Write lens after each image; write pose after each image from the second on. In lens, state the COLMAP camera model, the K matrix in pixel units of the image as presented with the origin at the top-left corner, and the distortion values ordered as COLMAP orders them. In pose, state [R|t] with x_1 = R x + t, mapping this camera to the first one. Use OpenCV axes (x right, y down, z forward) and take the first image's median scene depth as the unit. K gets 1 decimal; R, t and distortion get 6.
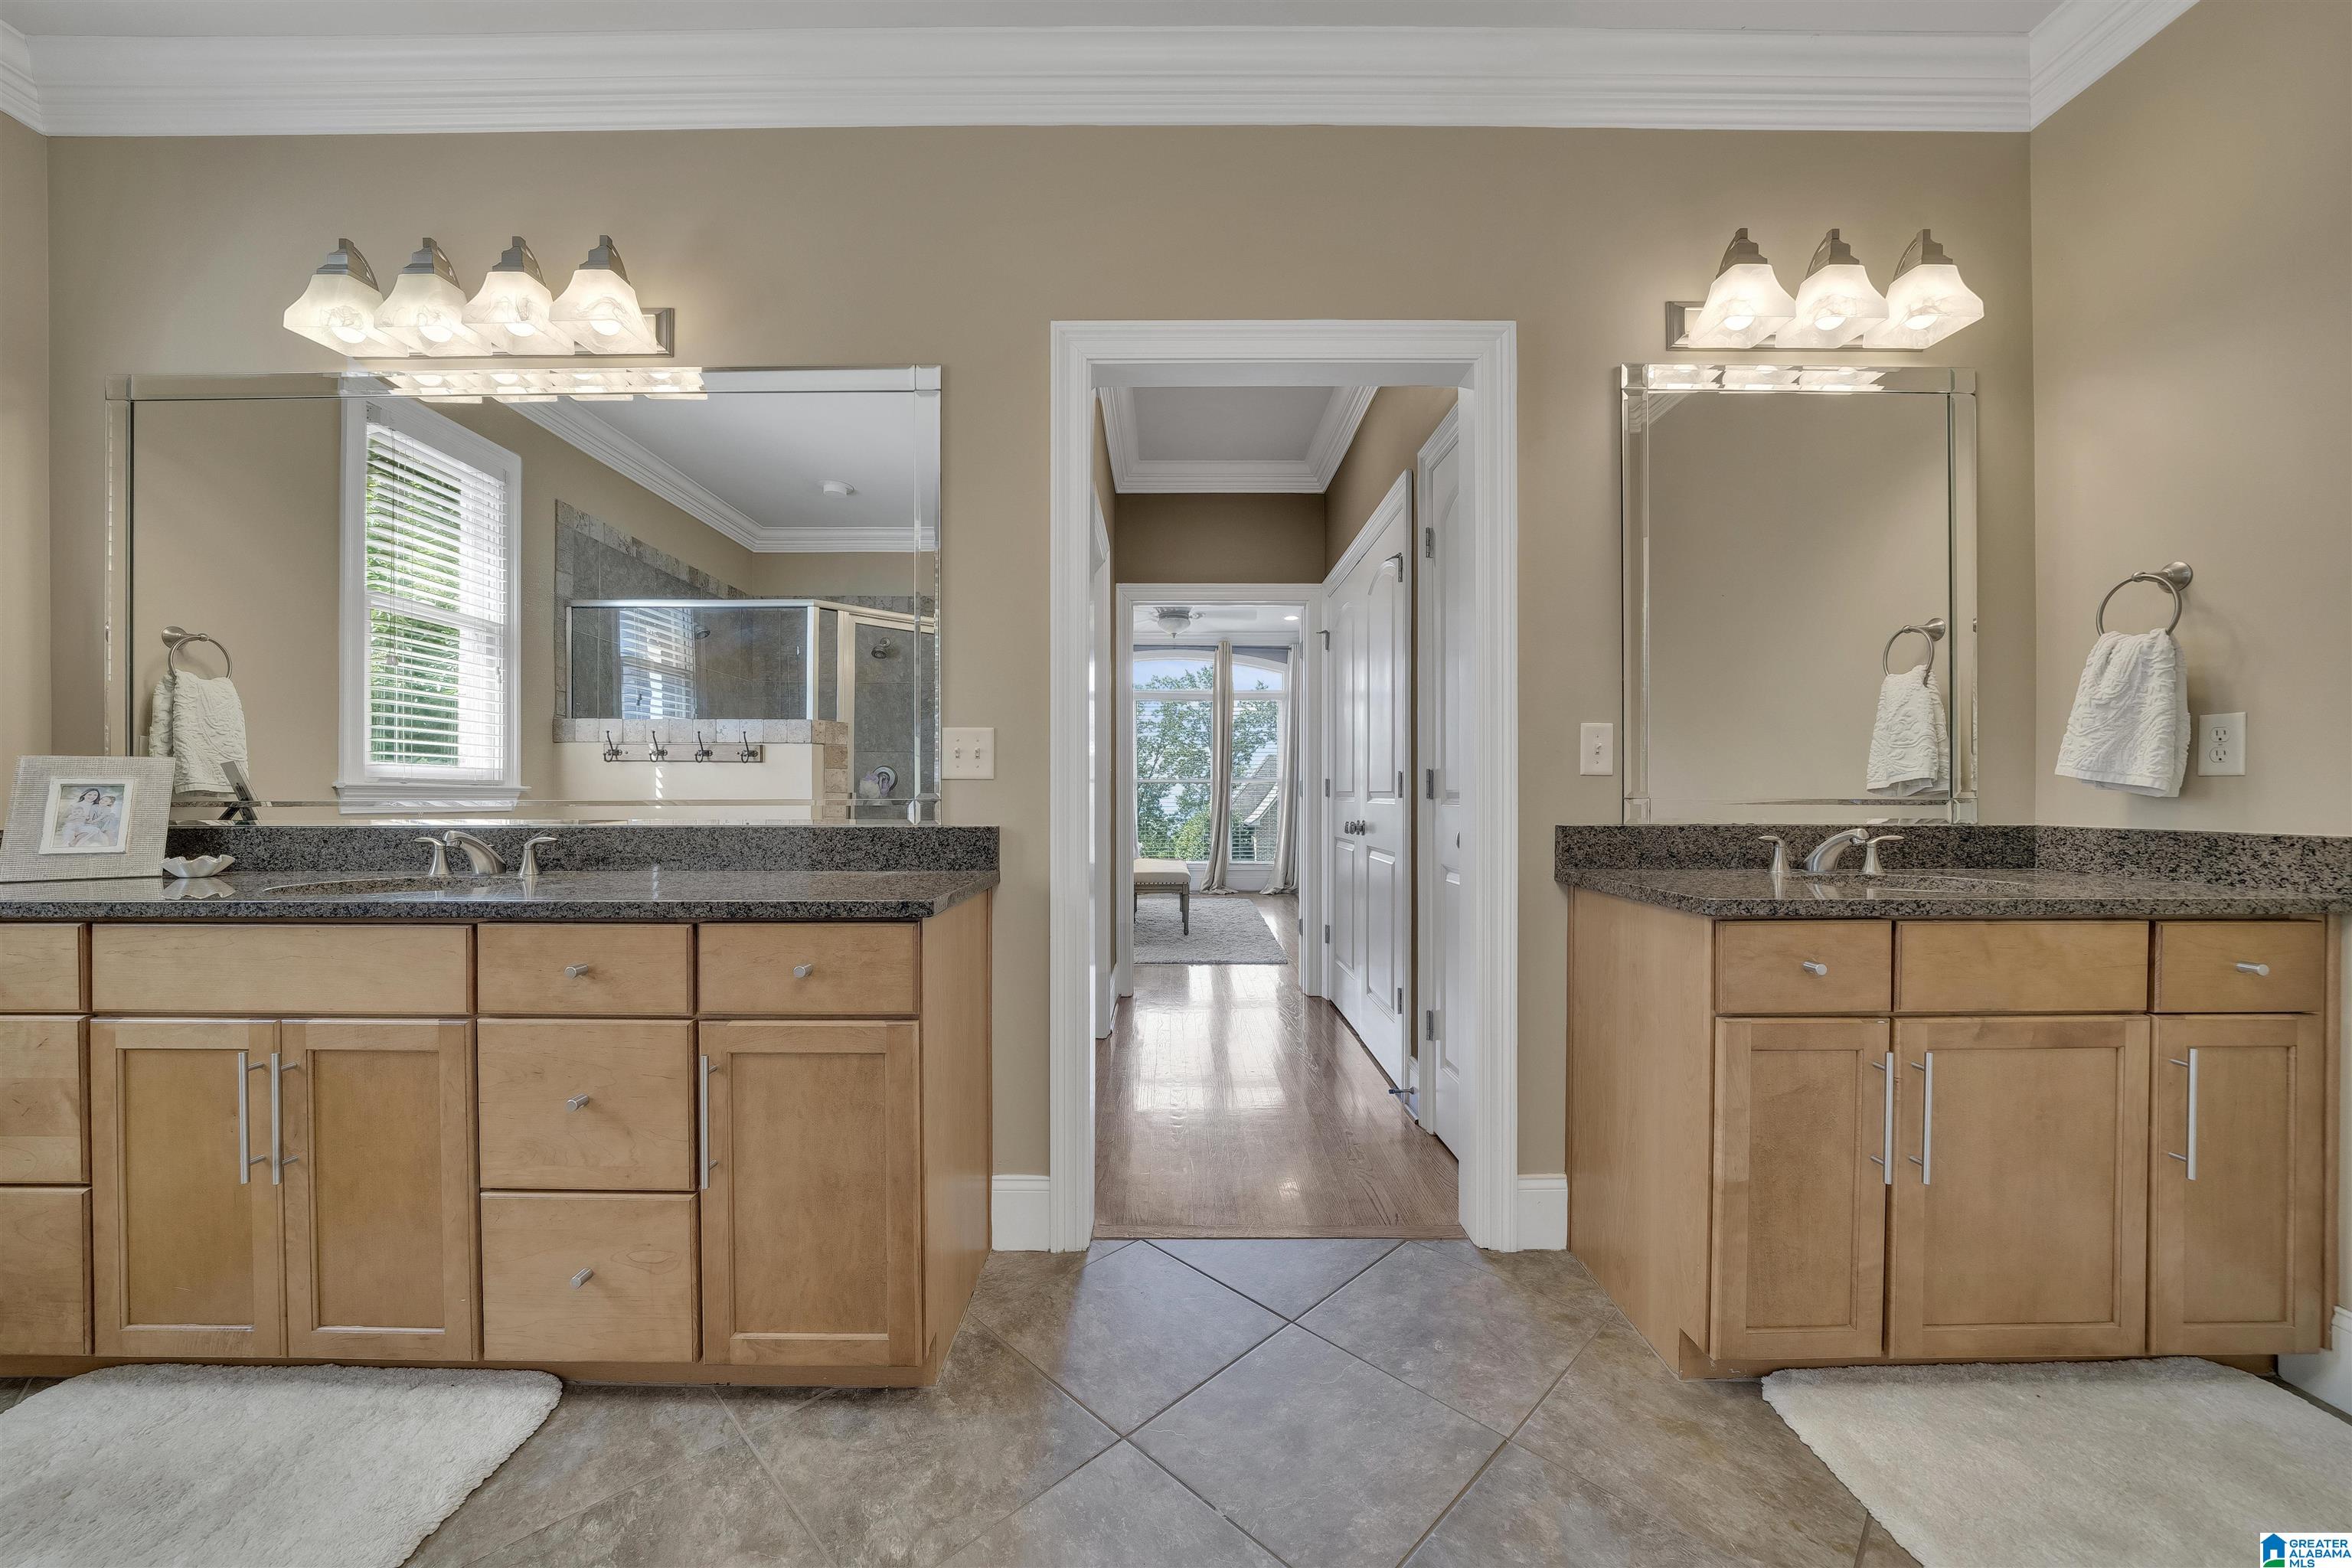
lens RADIAL K [[914.1, 0, 1169.6], [0, 914.1, 792.7], [0, 0, 1]] dist [-0.001330, 0.000576]
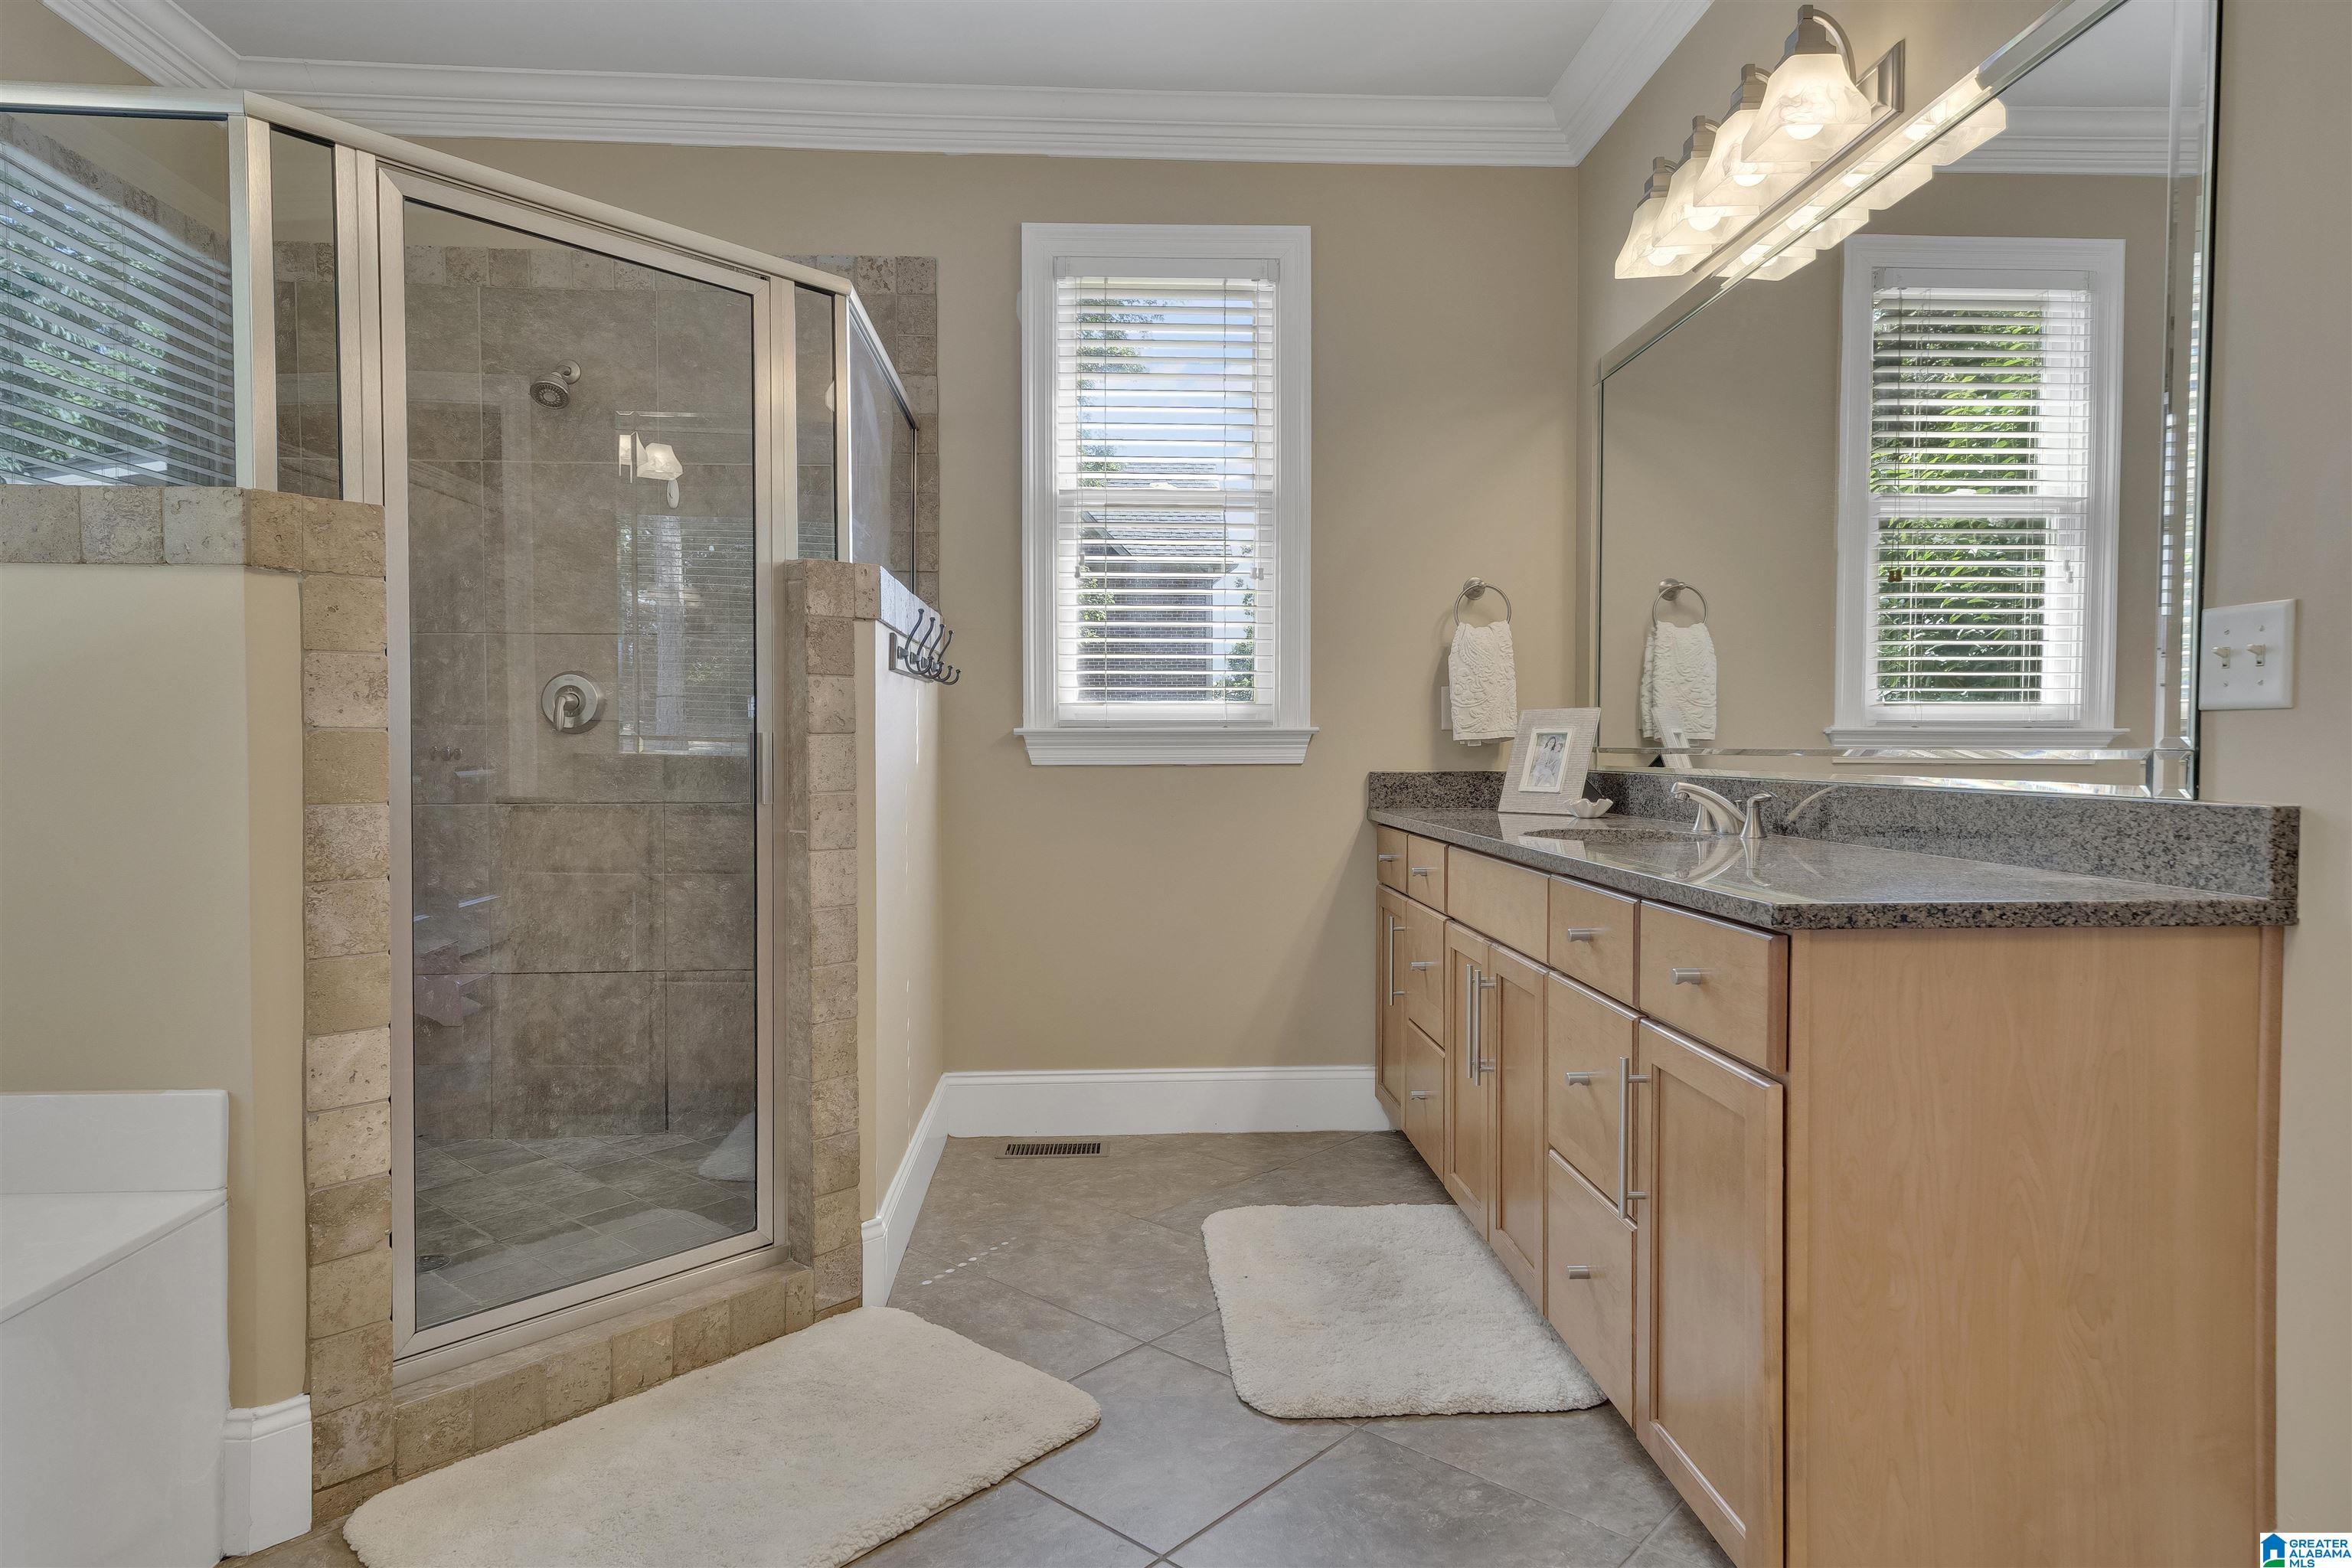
lens RADIAL K [[1435.2, 0, 1179.2], [0, 1435.2, 790.2], [0, 0, 1]] dist [0.022186, -0.000712]
pose [[0.040540, 0.033670, -0.998610, 0.582482], [0.002295, 0.999426, 0.033790, 0.001042], [0.999175, -0.003662, 0.040439, 0.422332]]
